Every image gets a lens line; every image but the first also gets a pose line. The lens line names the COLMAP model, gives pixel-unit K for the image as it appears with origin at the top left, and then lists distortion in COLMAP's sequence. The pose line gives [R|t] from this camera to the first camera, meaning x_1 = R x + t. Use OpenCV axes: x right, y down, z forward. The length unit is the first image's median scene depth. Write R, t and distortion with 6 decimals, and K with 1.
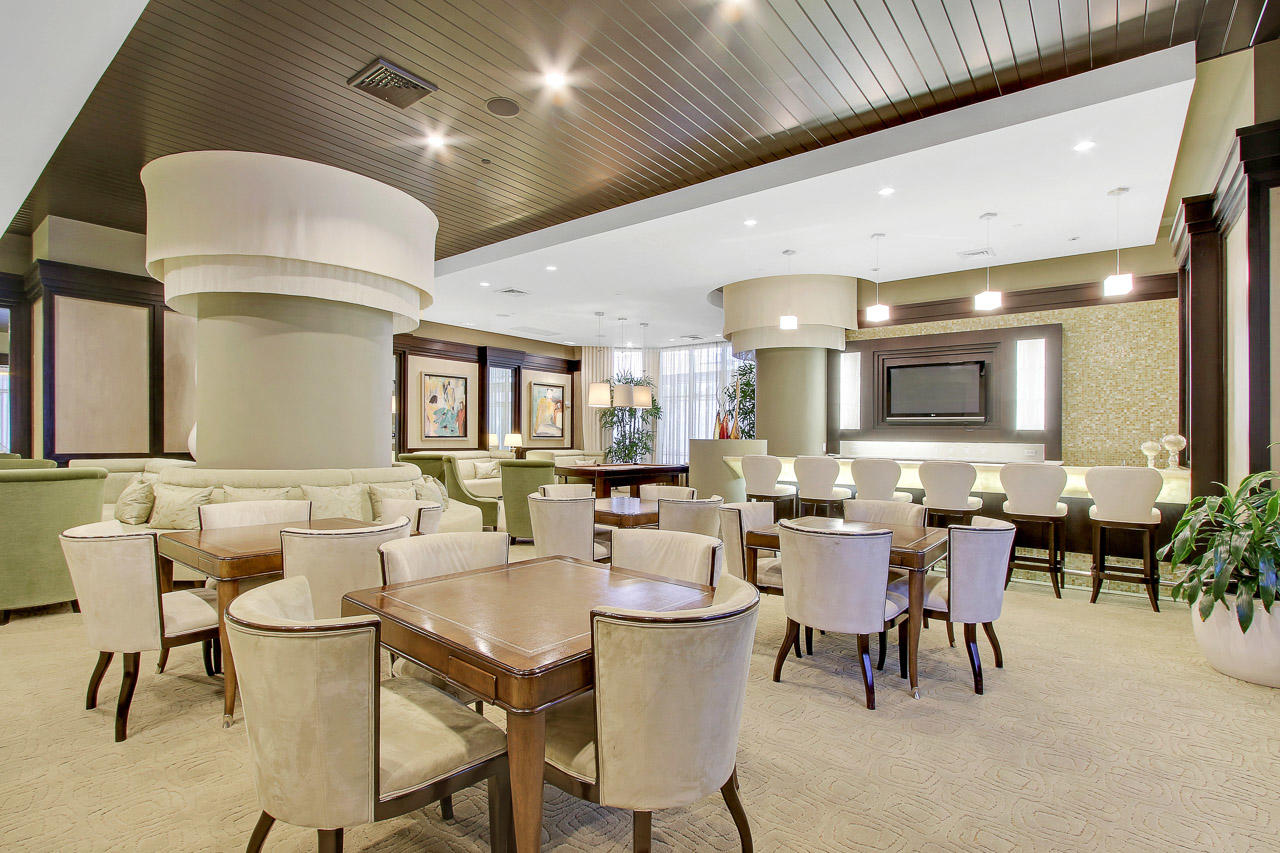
lens RADIAL K [[599.7, 0, 638.3], [0, 599.7, 433.0], [0, 0, 1]] dist [-0.003228, -0.000044]
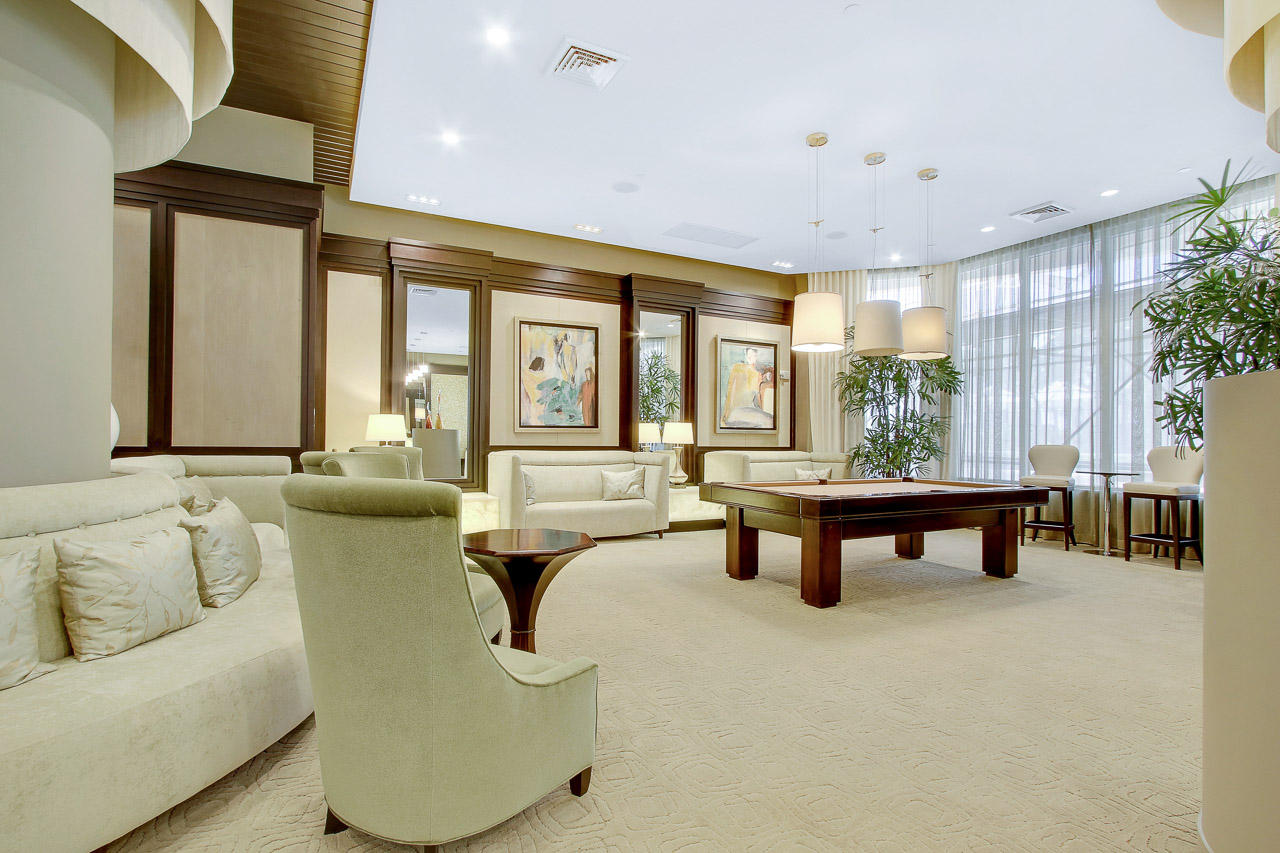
lens RADIAL K [[599.7, 0, 639.8], [0, 599.7, 435.4], [0, 0, 1]] dist [-0.003228, -0.000044]
pose [[0.912600, -0.003888, -0.408836, -0.004713], [0.004088, 0.999992, -0.000385, 0.013177], [0.408834, -0.001320, 0.912608, 0.419944]]
